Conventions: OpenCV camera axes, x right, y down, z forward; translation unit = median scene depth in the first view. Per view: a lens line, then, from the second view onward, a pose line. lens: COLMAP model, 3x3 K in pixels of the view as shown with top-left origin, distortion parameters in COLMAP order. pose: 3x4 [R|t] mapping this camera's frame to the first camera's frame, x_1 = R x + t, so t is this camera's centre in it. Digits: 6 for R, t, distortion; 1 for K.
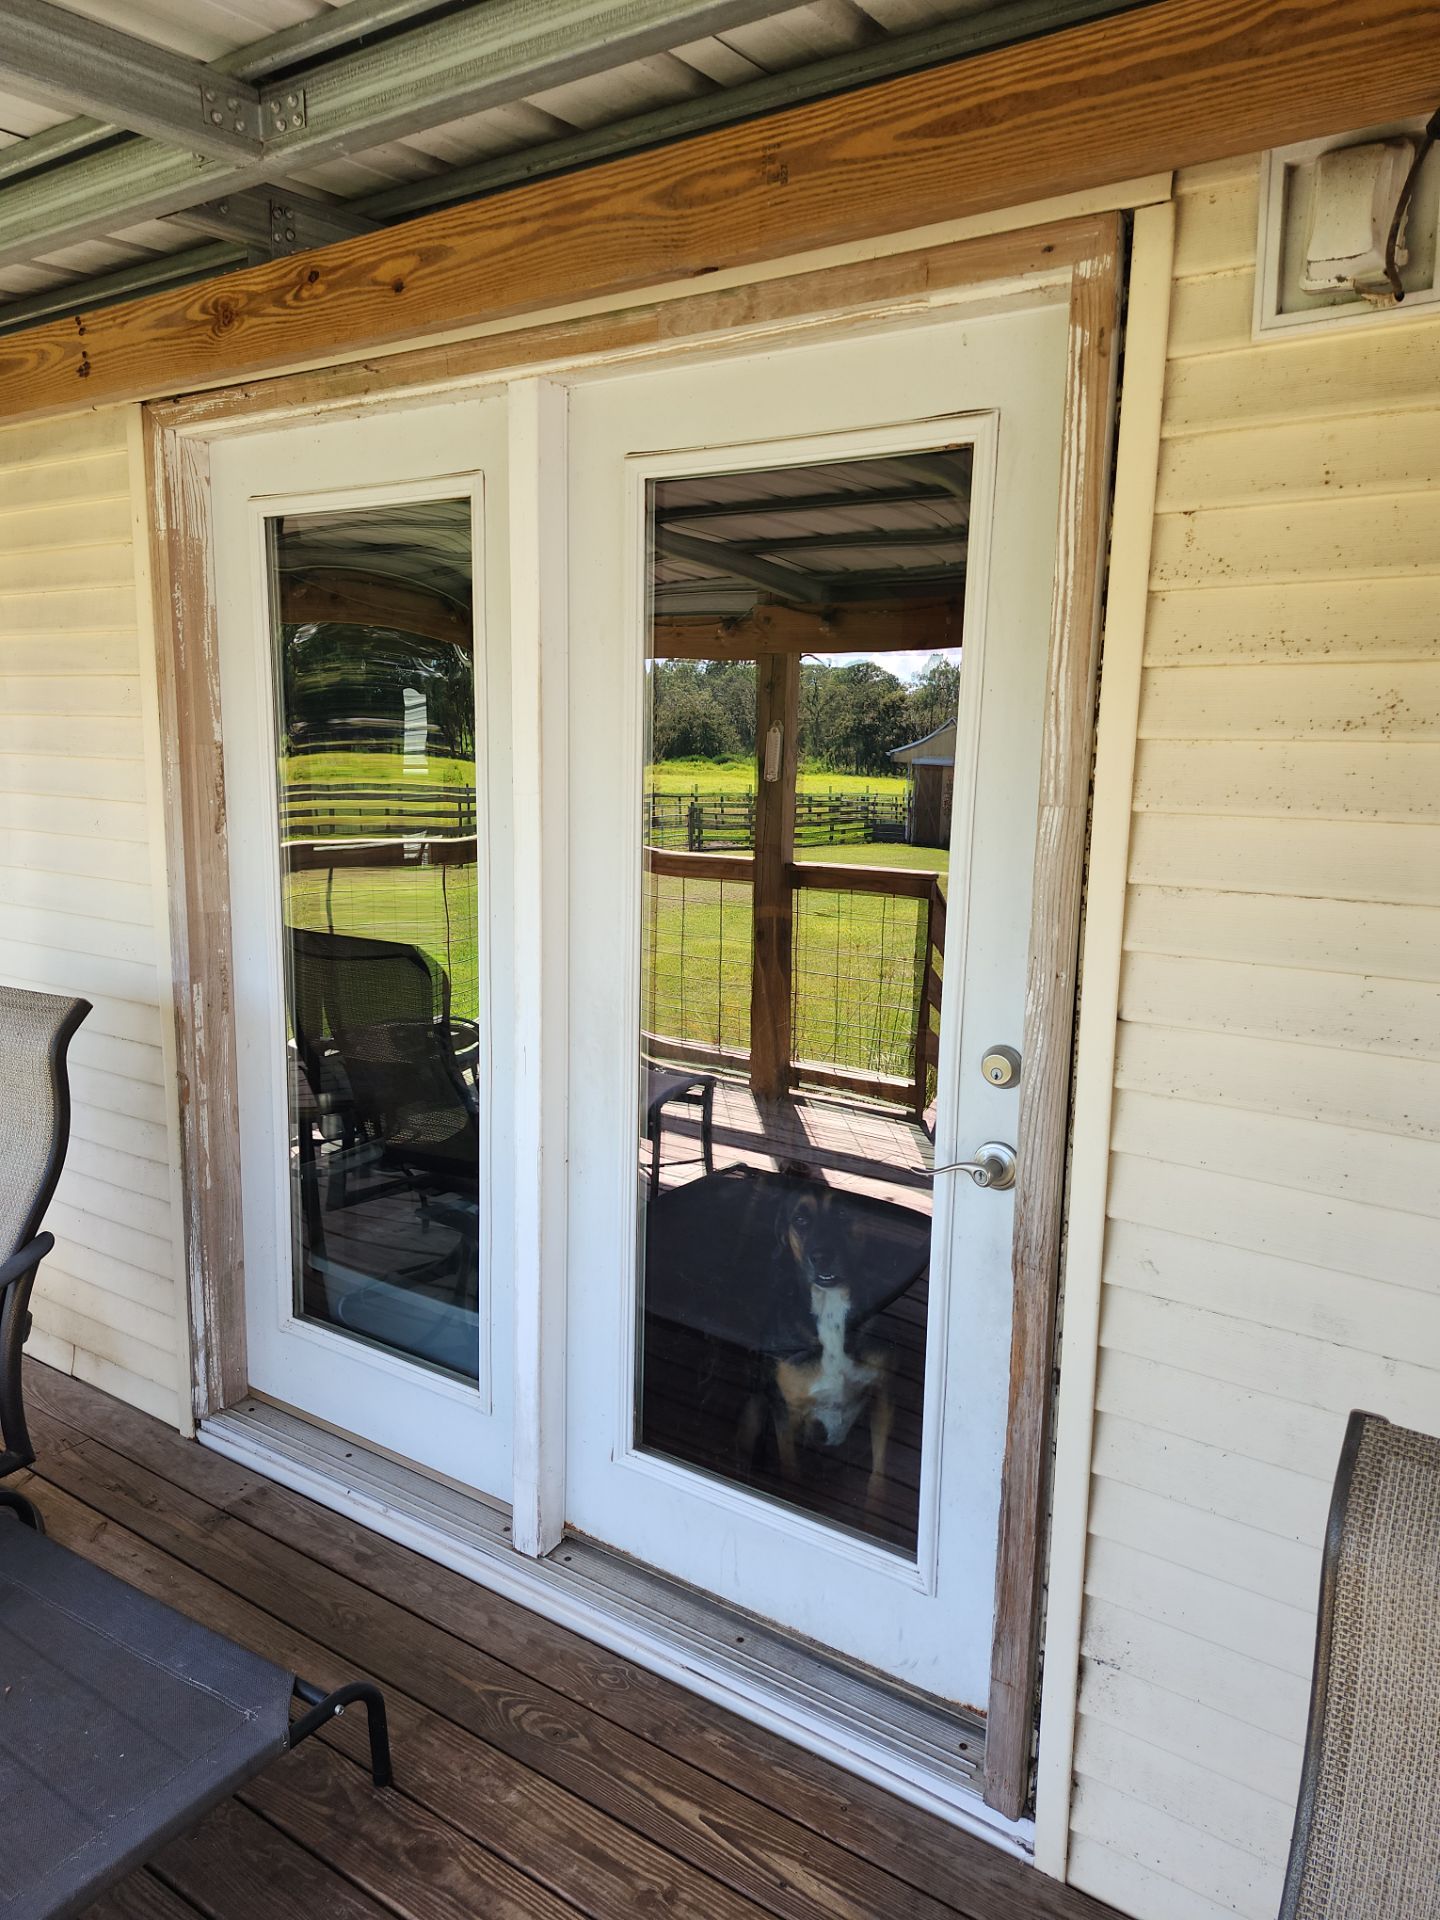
lens RADIAL K [[1263.4, 0, 752.8], [0, 1263.4, 956.0], [0, 0, 1]] dist [0.033656, -0.037358]
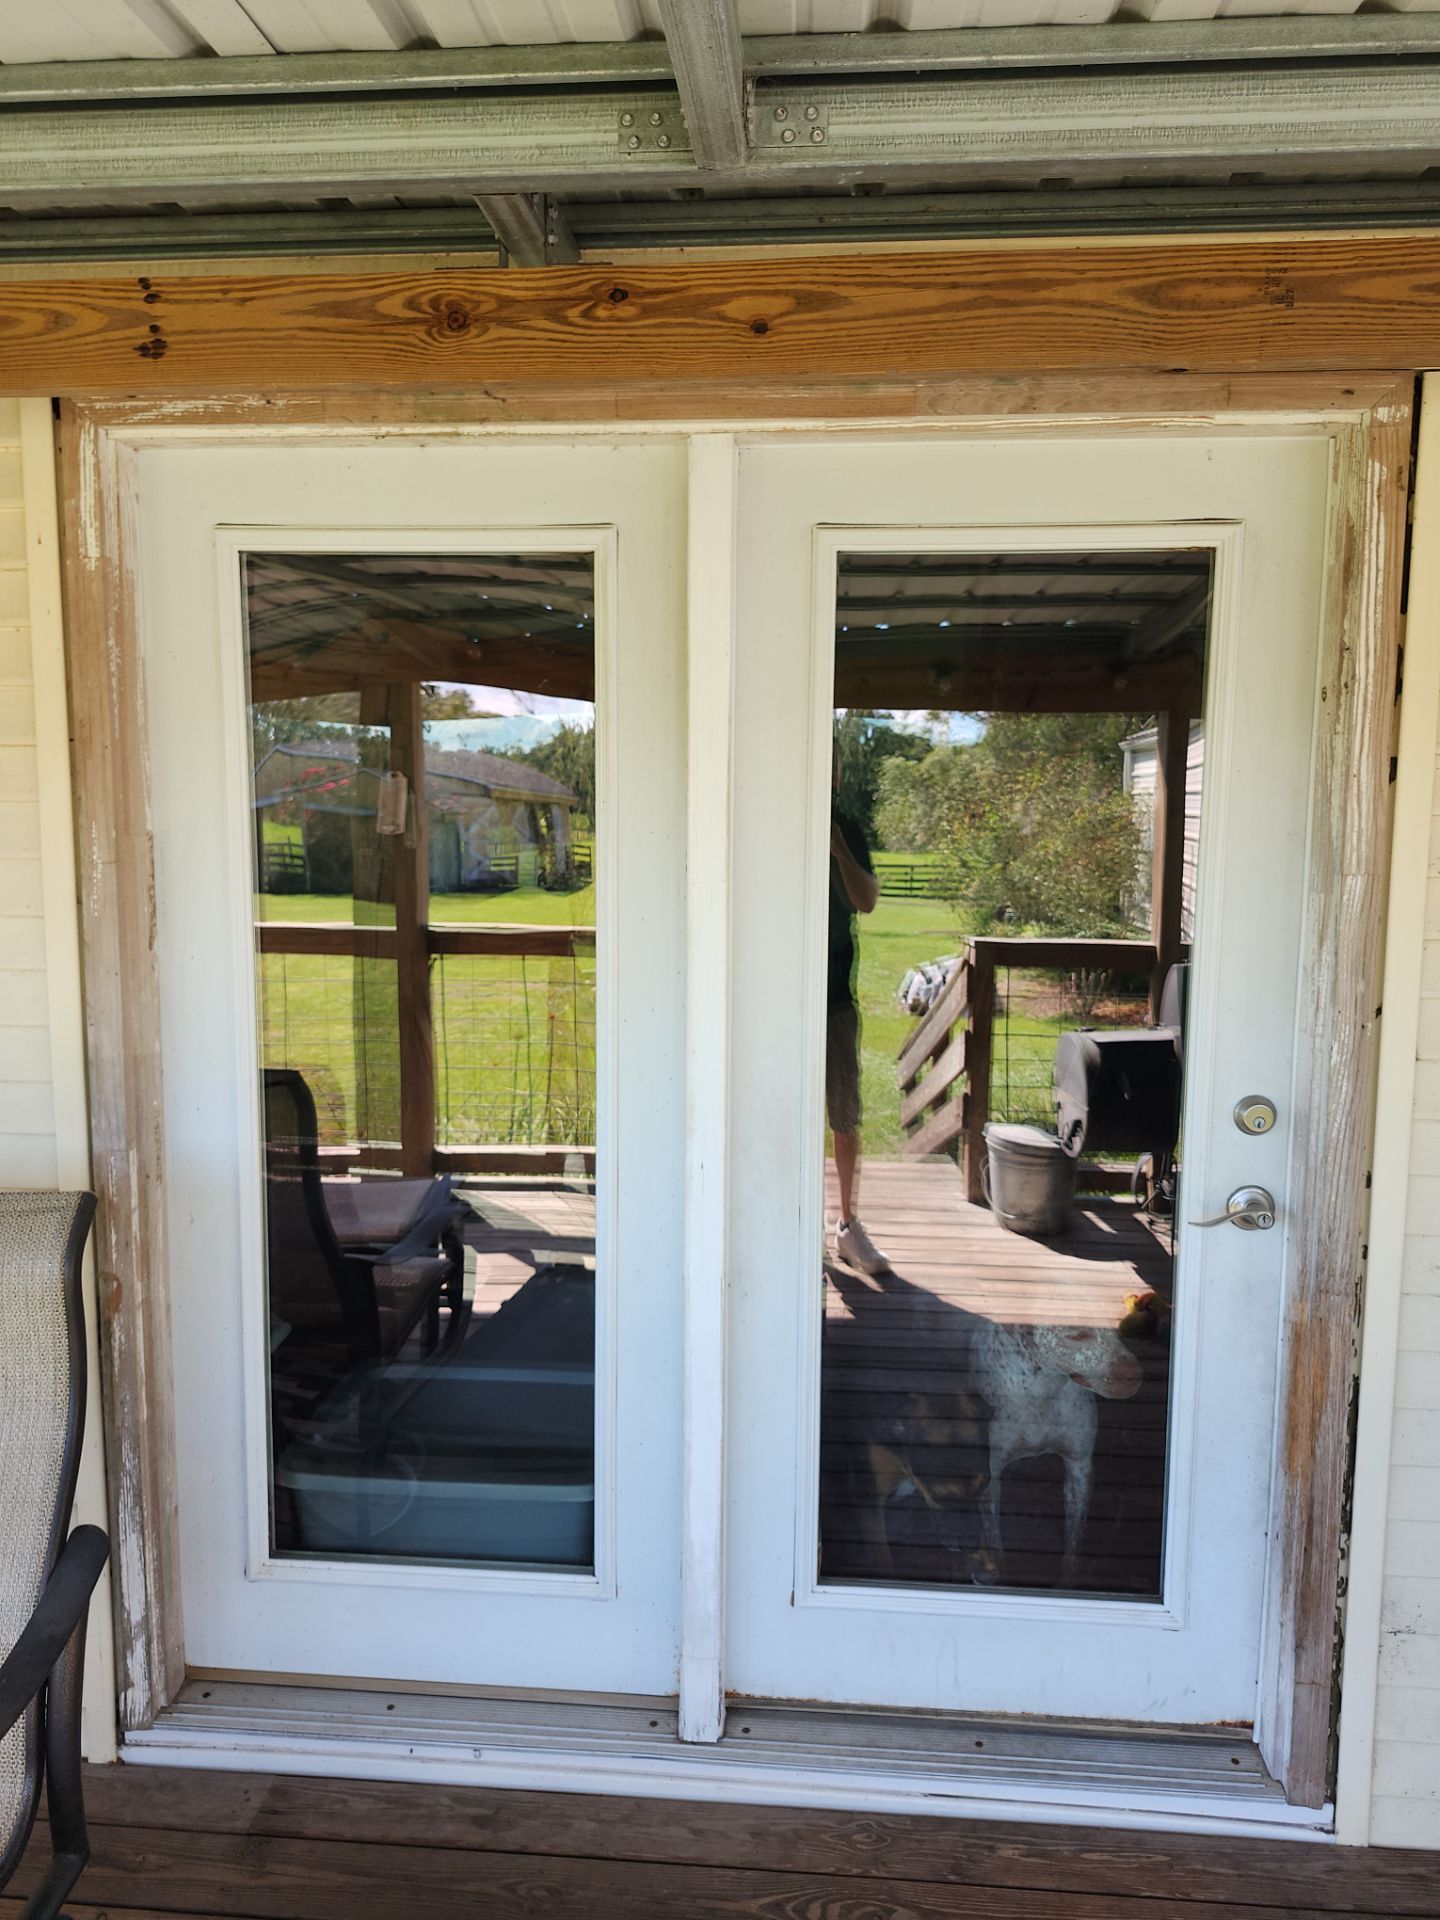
lens RADIAL K [[1263.4, 0, 752.8], [0, 1263.4, 956.0], [0, 0, 1]] dist [0.033656, -0.037358]
pose [[0.881941, -0.072686, 0.465723, -0.656478], [0.092323, 0.995539, -0.019456, -0.063958], [-0.462231, 0.060156, 0.884717, 0.217632]]
